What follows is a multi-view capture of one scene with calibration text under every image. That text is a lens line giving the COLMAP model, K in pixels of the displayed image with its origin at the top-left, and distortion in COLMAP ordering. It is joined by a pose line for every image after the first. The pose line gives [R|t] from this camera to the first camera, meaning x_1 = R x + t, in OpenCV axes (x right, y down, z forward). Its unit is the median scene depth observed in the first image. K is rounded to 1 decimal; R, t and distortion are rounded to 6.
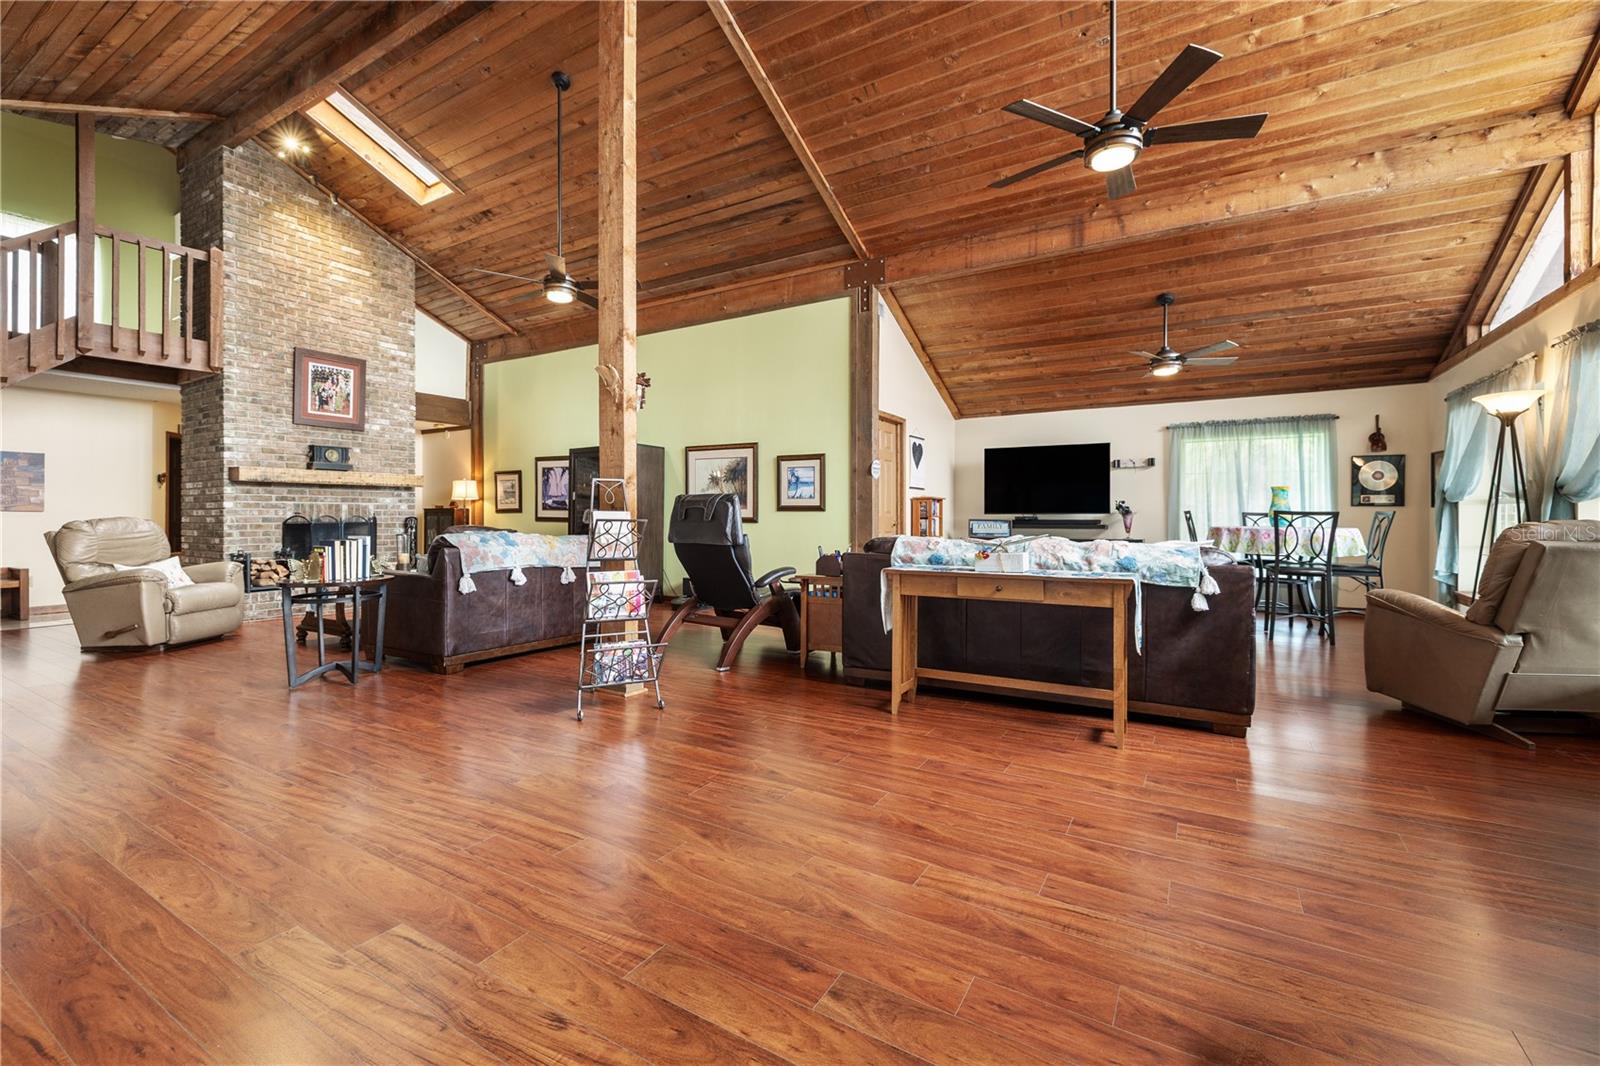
lens RADIAL K [[675.6, 0, 785.0], [0, 675.6, 519.9], [0, 0, 1]] dist [-0.000626, -0.000480]
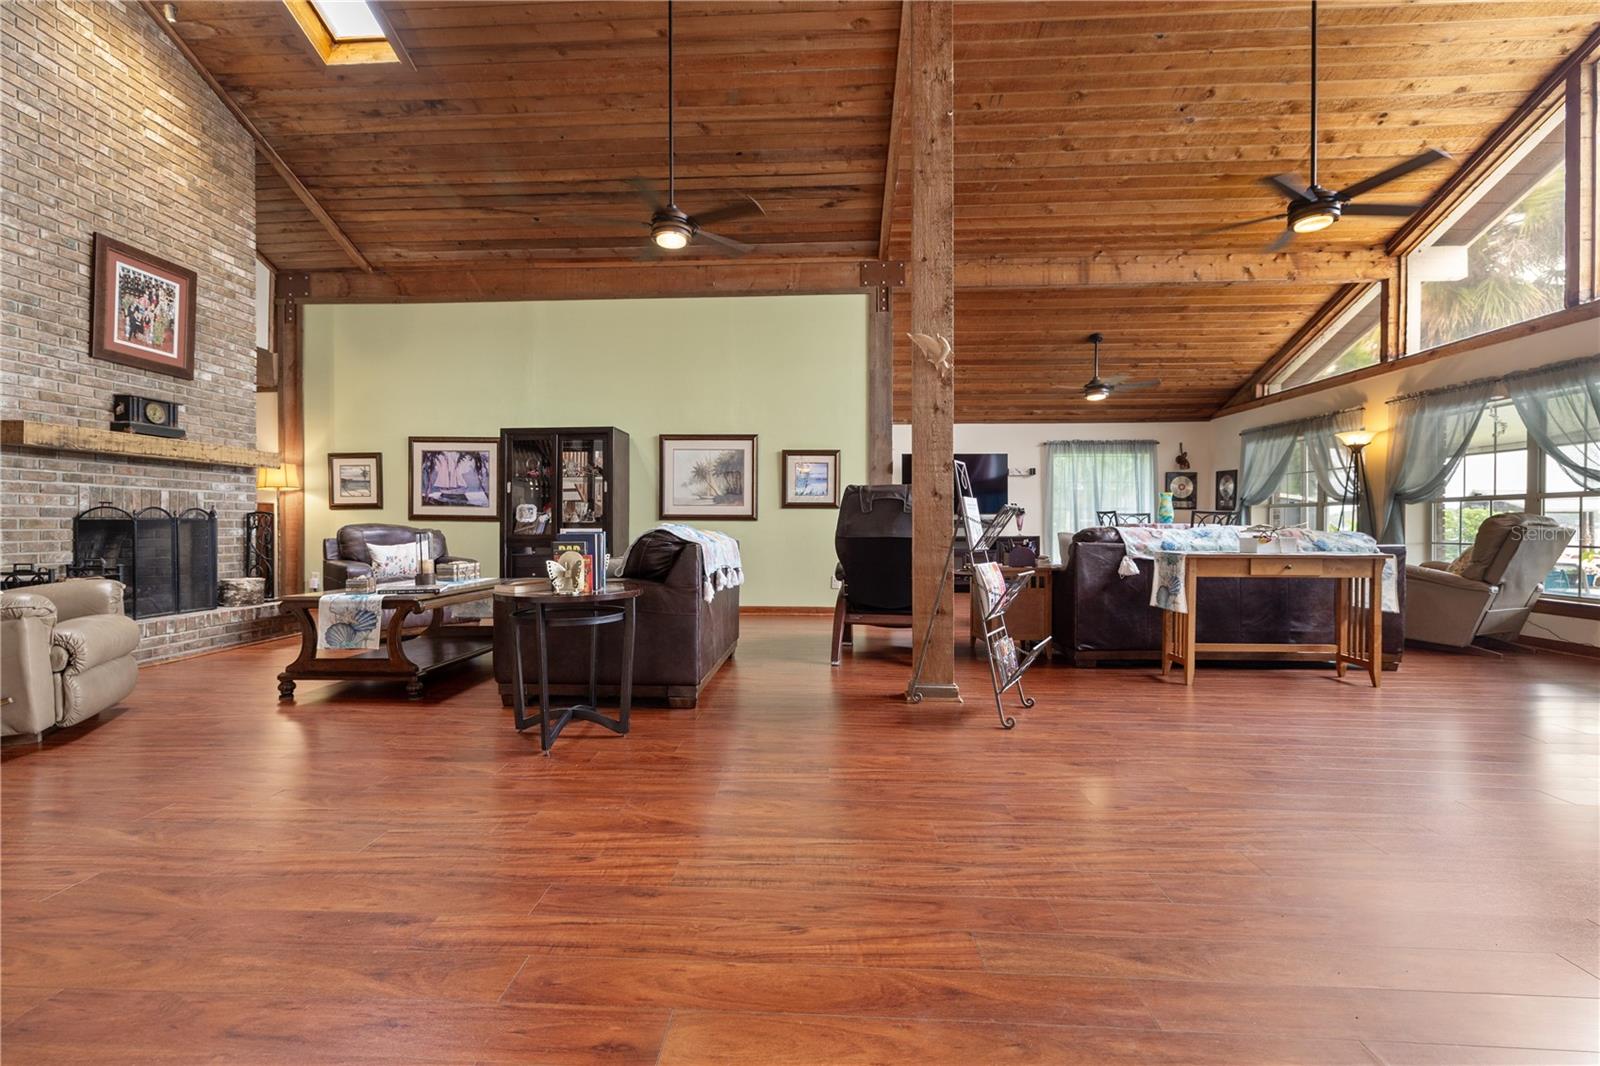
lens RADIAL K [[675.6, 0, 785.2], [0, 675.6, 532.2], [0, 0, 1]] dist [-0.000626, -0.000480]
pose [[0.884594, -0.004901, 0.466337, -0.456182], [0.001233, 0.999966, 0.008171, 0.012998], [-0.466361, -0.006653, 0.884569, 0.160065]]
